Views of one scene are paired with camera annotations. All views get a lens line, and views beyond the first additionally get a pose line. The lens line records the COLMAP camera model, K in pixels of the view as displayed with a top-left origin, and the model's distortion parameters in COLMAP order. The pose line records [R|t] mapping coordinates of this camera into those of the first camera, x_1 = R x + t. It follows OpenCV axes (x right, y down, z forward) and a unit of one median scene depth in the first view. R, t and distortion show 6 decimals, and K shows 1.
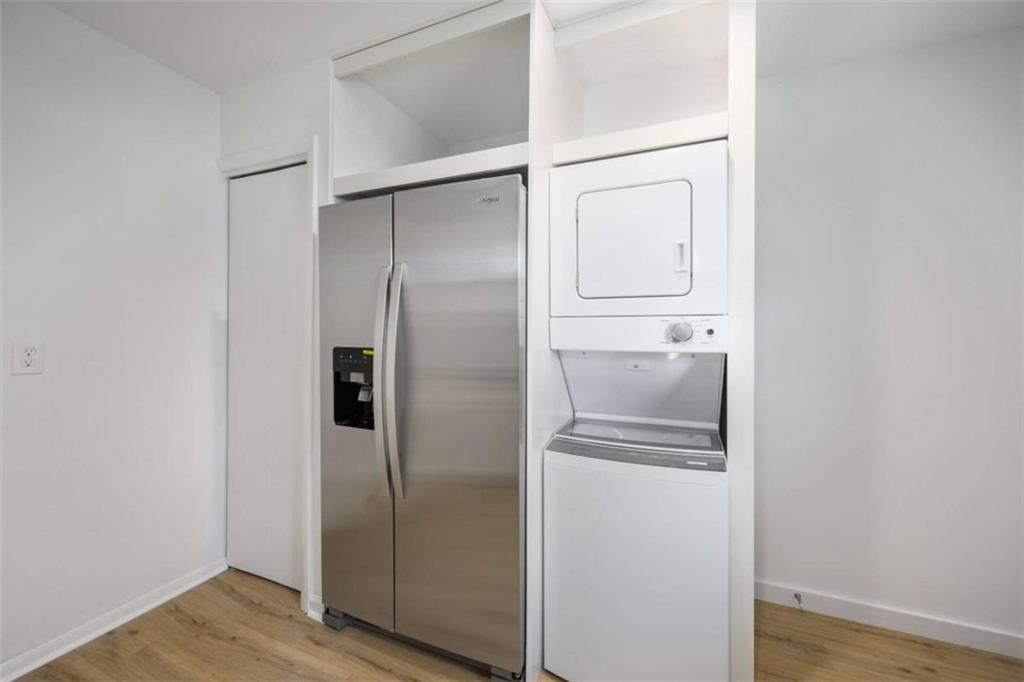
lens RADIAL K [[404.2, 0, 512.0], [0, 404.2, 341.0], [0, 0, 1]] dist [-0.000174, -0.000014]
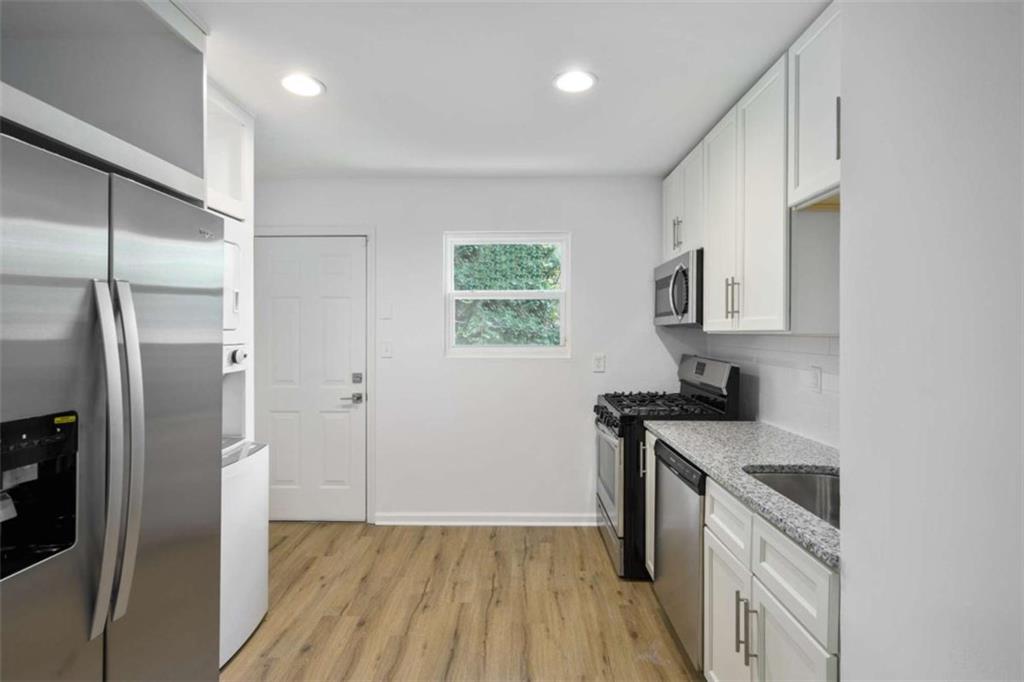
lens RADIAL K [[495.9, 0, 511.3], [0, 495.9, 329.2], [0, 0, 1]] dist [-0.000082, -0.000021]
pose [[-0.380585, -0.005244, 0.924731, -1.274052], [-0.006492, 0.999974, 0.002999, -0.110191], [-0.924723, -0.004862, -0.380609, 0.679209]]
